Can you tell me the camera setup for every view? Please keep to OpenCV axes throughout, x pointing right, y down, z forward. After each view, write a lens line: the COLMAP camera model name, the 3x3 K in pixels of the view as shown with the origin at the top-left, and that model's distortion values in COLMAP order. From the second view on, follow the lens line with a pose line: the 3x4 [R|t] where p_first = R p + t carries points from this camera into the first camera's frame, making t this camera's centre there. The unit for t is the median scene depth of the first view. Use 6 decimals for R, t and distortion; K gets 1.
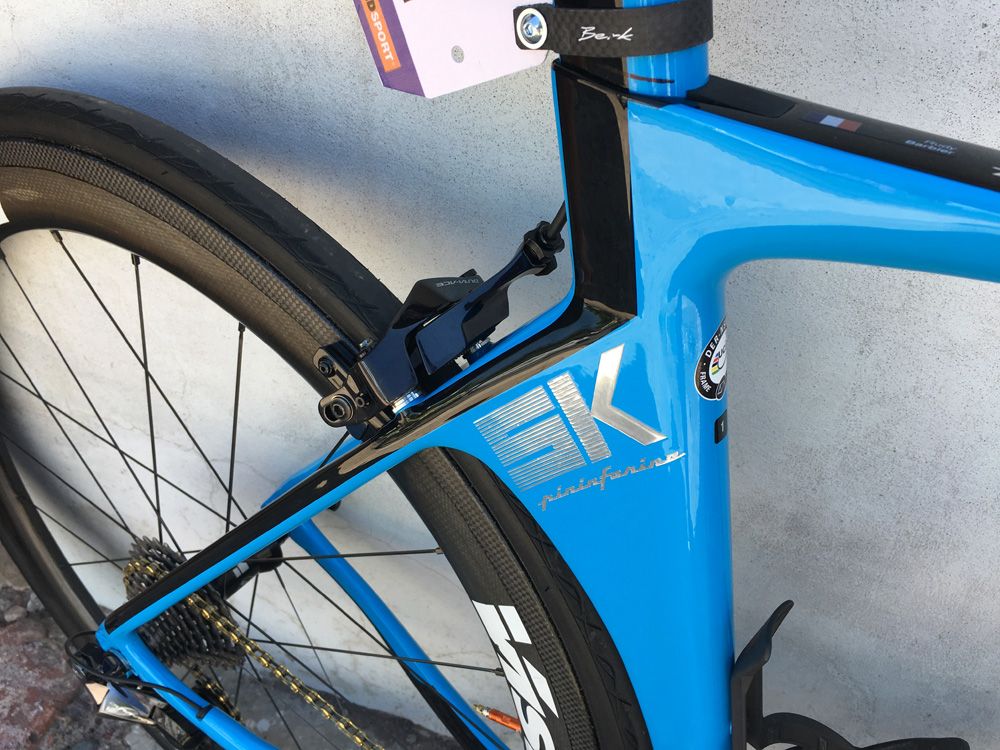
lens RADIAL K [[880.5, 0, 498.0], [0, 880.5, 371.1], [0, 0, 1]] dist [0.034718, -0.068743]
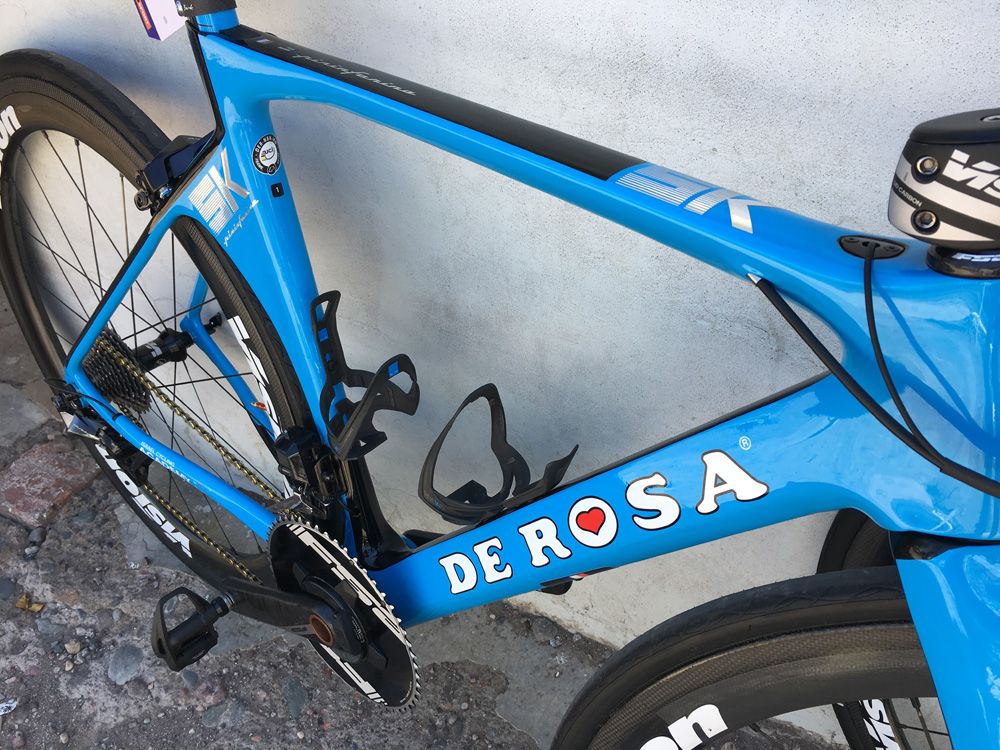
lens RADIAL K [[880.5, 0, 503.6], [0, 880.5, 375.4], [0, 0, 1]] dist [0.034718, -0.068743]
pose [[0.992559, 0.043123, -0.113873, 0.661427], [-0.044780, 0.998924, -0.012033, 0.321006], [0.113232, 0.017043, 0.993422, -0.677703]]
